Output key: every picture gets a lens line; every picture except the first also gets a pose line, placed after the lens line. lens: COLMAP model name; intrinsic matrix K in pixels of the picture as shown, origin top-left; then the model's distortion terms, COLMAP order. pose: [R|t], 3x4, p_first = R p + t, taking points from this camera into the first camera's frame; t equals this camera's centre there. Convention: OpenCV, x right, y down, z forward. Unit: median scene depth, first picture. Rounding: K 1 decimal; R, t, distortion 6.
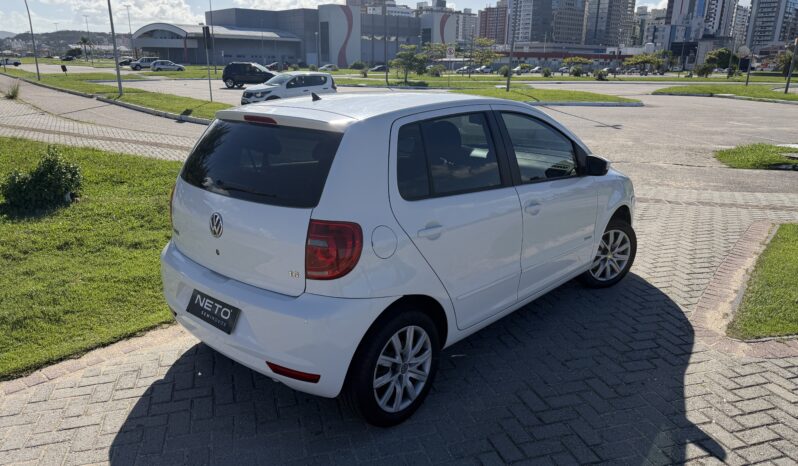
lens RADIAL K [[569.8, 0, 399.0], [0, 569.8, 233.0], [0, 0, 1]] dist [0.039054, -0.044900]
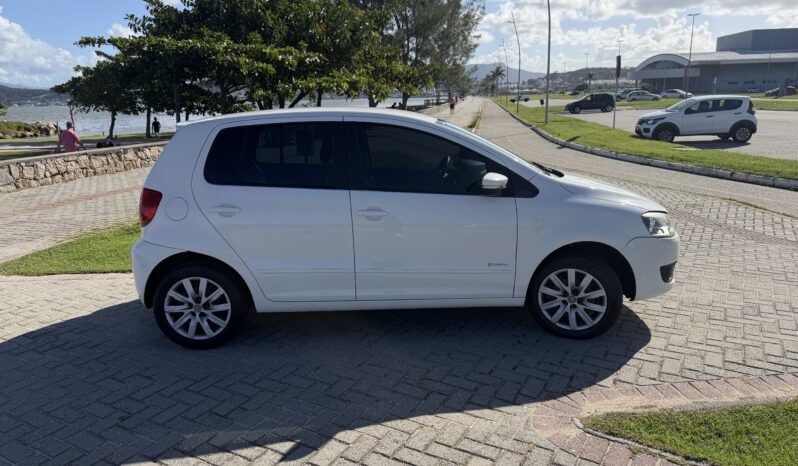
lens RADIAL K [[569.8, 0, 399.0], [0, 569.8, 233.0], [0, 0, 1]] dist [0.039054, -0.044900]
pose [[0.676468, 0.134899, -0.724012, 0.175168], [-0.171840, 0.984858, 0.022945, -0.006953], [0.716144, 0.108893, 0.689406, 0.052821]]
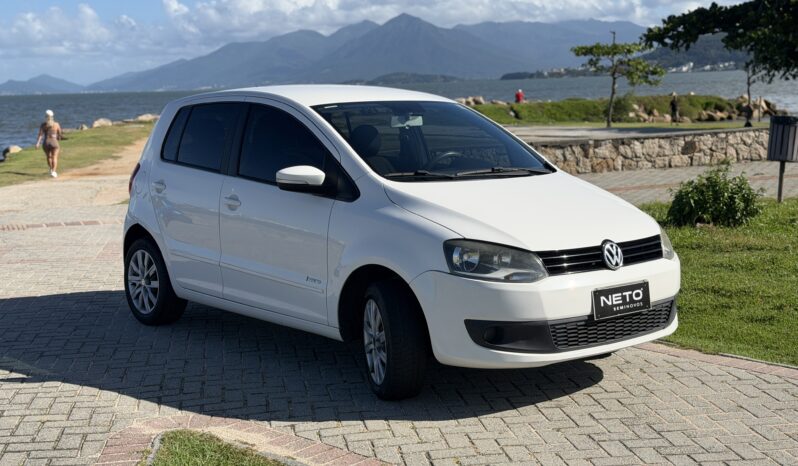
lens RADIAL K [[1177.2, 0, 399.0], [0, 1177.2, 233.0], [0, 0, 1]] dist [0.110143, -0.029330]
pose [[-0.170694, 0.112020, -0.978936, 0.360973], [-0.254120, 0.954901, 0.153580, -0.062810], [0.951991, 0.274983, -0.134529, 0.262351]]
